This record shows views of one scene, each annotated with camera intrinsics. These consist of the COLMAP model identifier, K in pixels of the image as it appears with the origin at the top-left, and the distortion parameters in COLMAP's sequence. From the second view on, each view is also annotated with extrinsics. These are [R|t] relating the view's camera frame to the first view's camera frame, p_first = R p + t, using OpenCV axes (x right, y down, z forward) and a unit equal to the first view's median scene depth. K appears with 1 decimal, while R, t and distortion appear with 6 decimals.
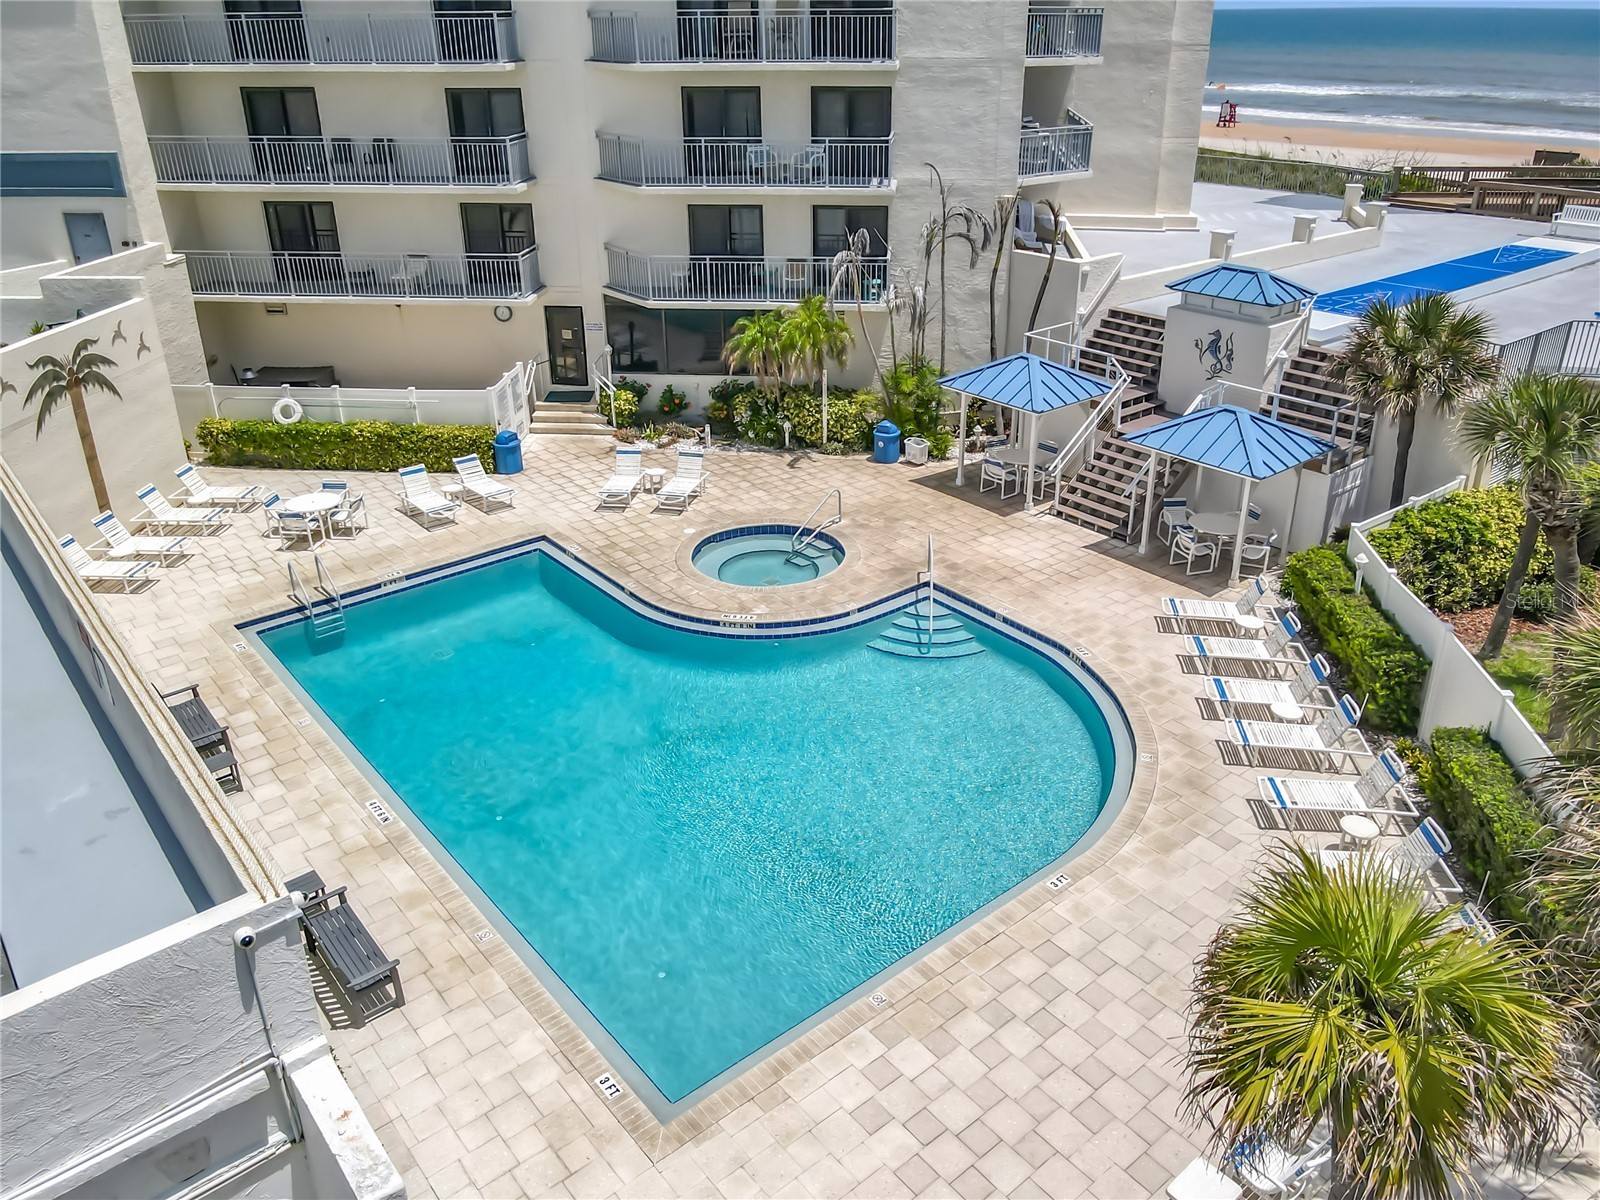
lens RADIAL K [[1214.8, 0, 823.3], [0, 1214.8, 532.1], [0, 0, 1]] dist [0.021322, 0.004434]
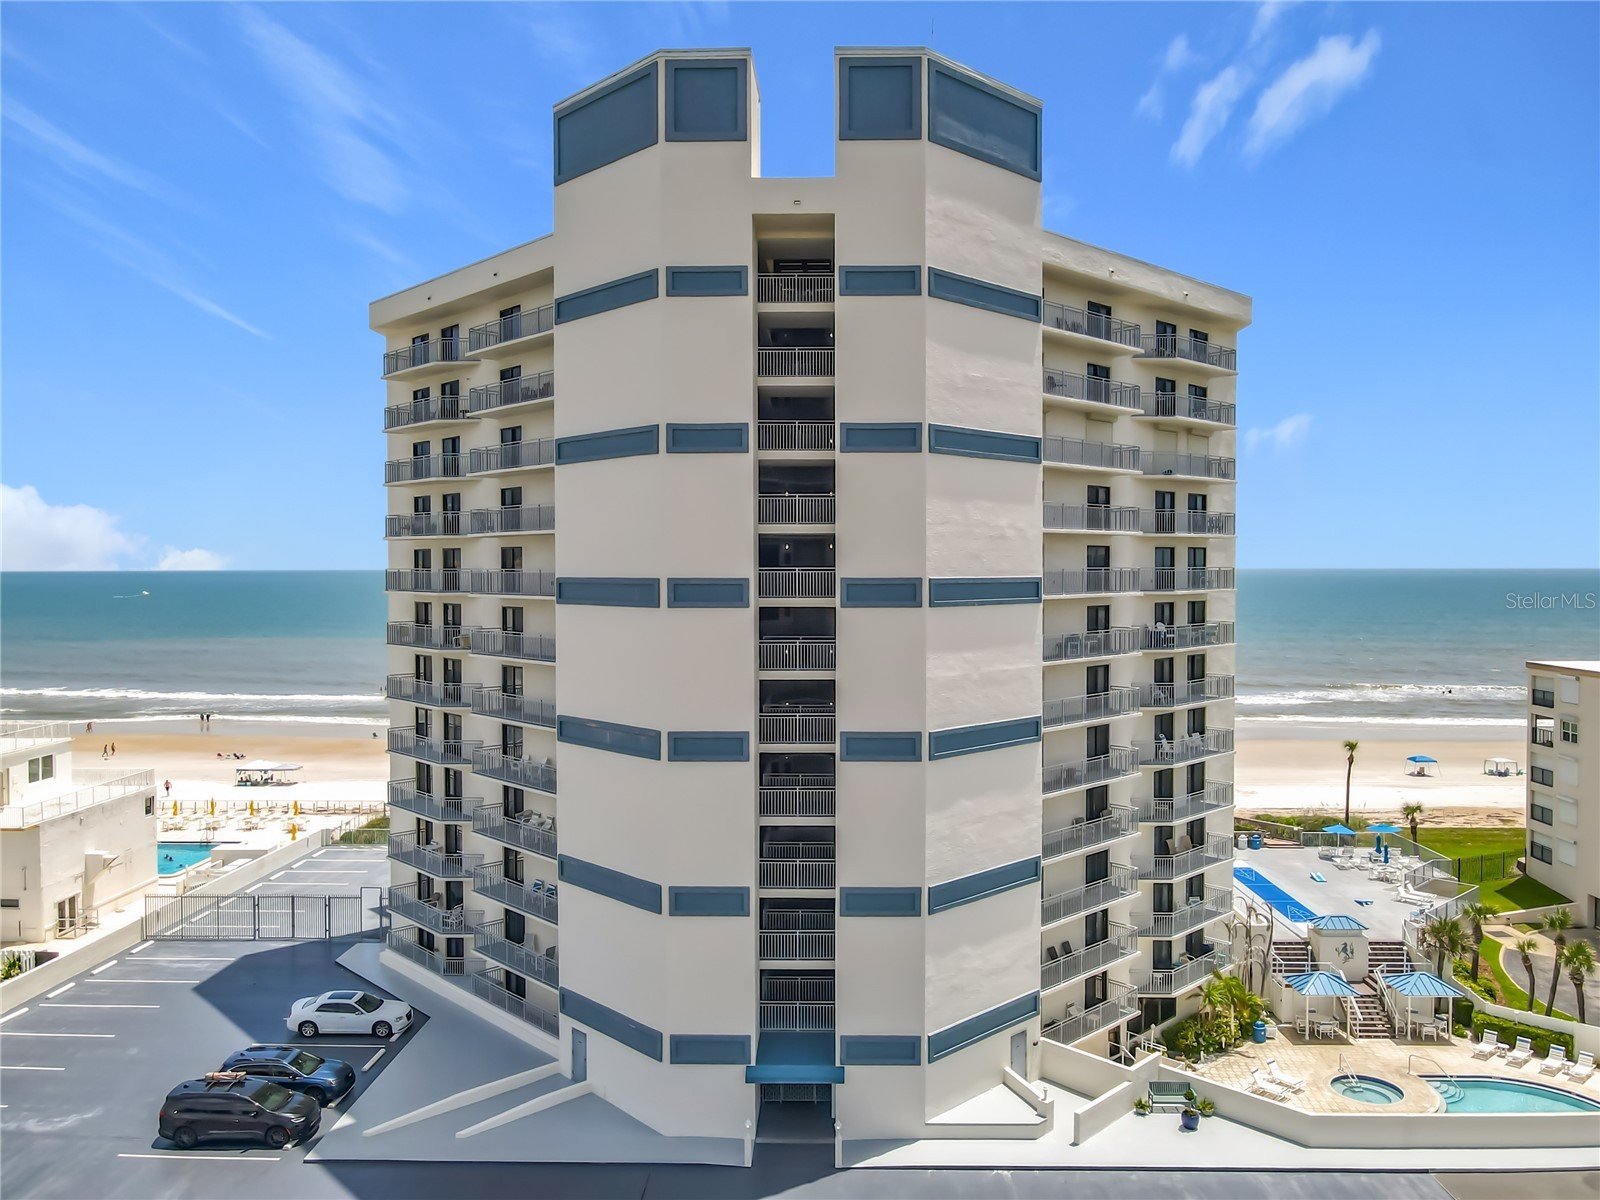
lens RADIAL K [[1195.7, 0, 809.0], [0, 1195.7, 590.1], [0, 0, 1]] dist [0.001511, -0.010602]
pose [[0.661642, -0.013933, 0.749690, -2.182885], [0.296510, 0.923194, -0.244529, -0.551406], [-0.688702, 0.384082, 0.614955, -0.010540]]
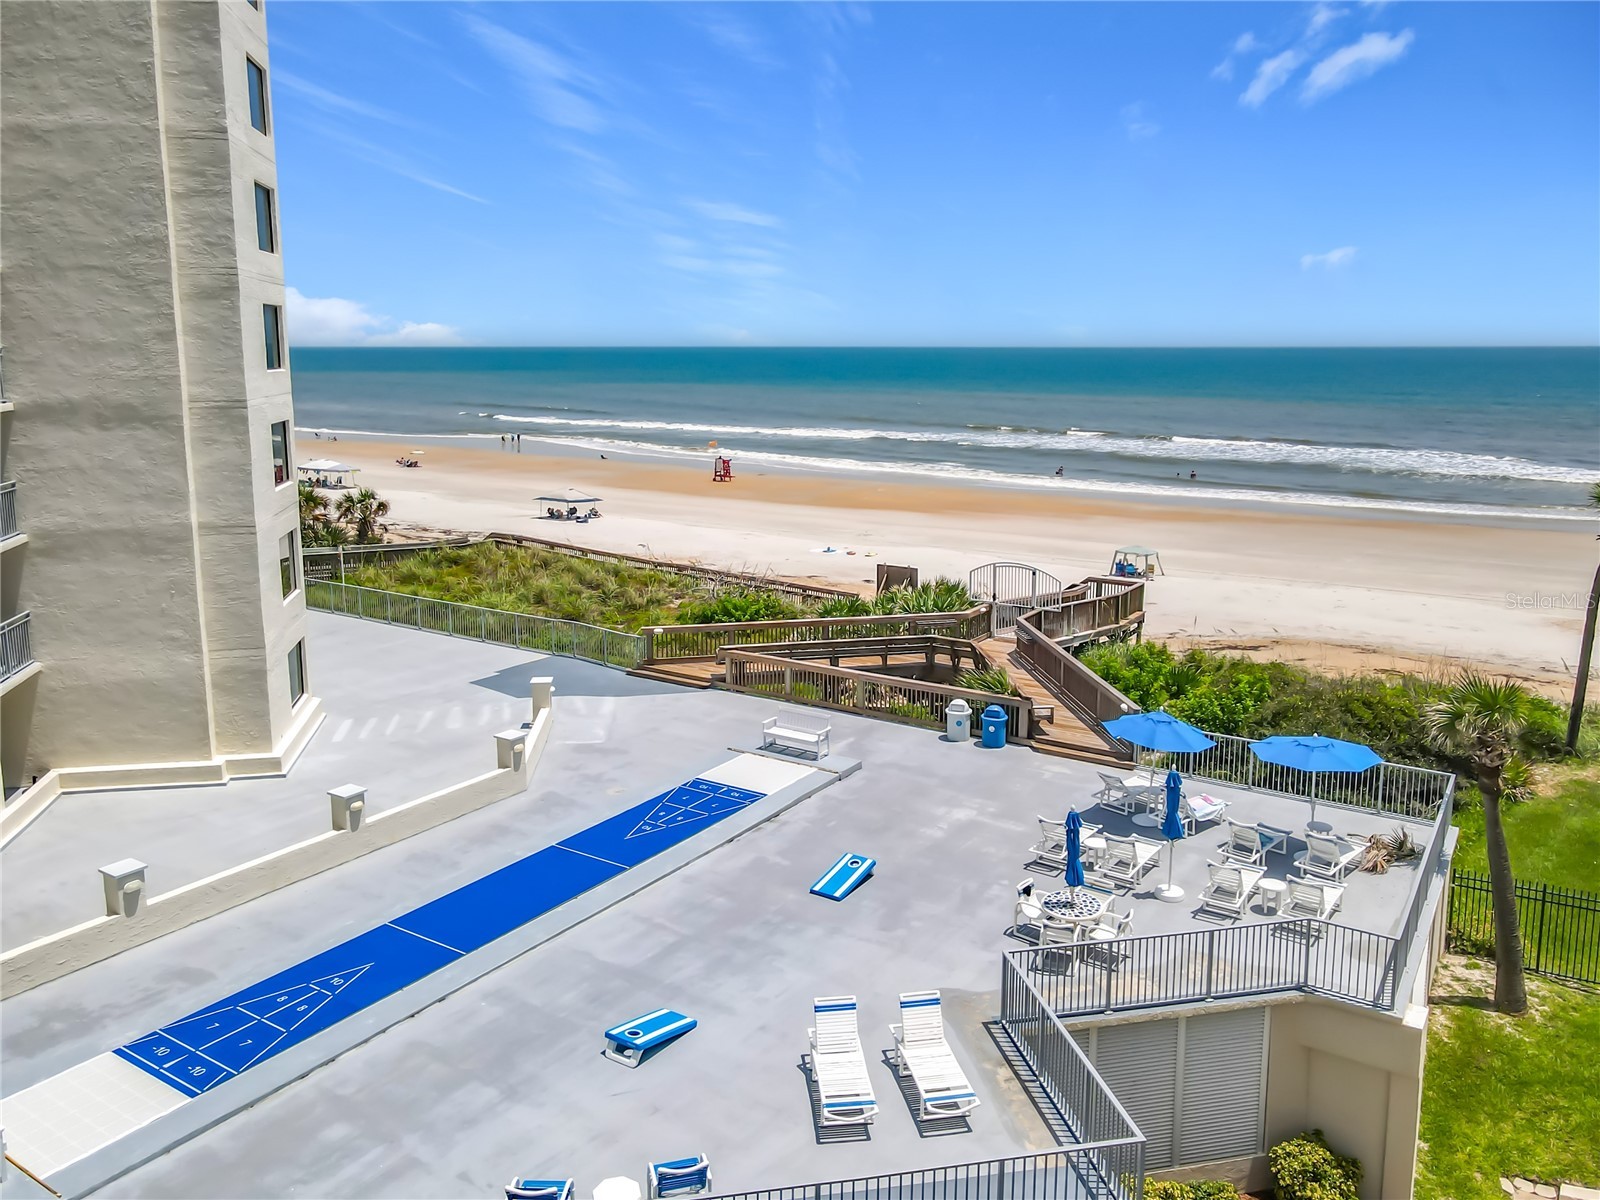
lens RADIAL K [[1209.7, 0, 812.4], [0, 1209.7, 538.5], [0, 0, 1]] dist [0.004984, 0.005142]
pose [[0.956344, -0.043195, 0.289035, 0.600253], [0.112752, 0.966979, -0.228559, -0.281662], [-0.269618, 0.251170, 0.929634, 0.387174]]
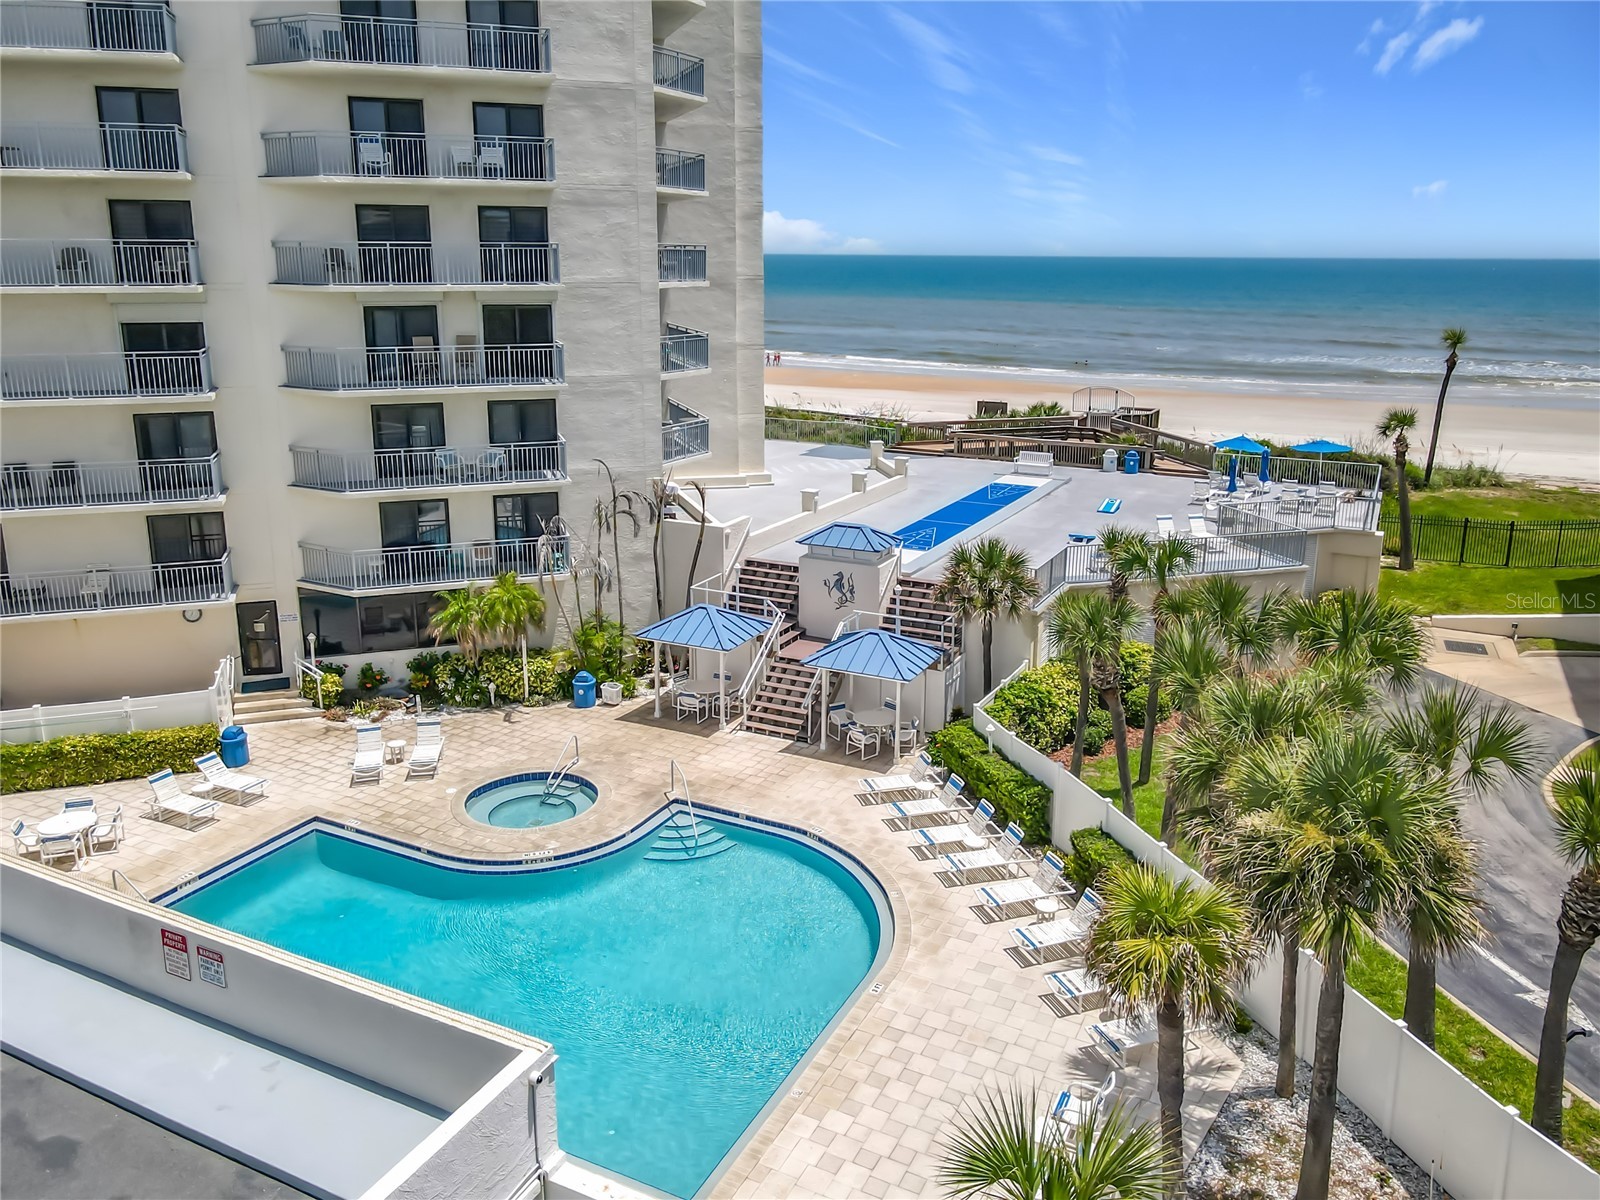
lens RADIAL K [[1221.6, 0, 816.7], [0, 1221.6, 525.7], [0, 0, 1]] dist [-0.006245, -0.003769]
pose [[0.915906, -0.080178, 0.393304, -0.214983], [0.151059, 0.976663, -0.152680, -0.016242], [-0.371884, 0.199252, 0.906643, -0.199309]]
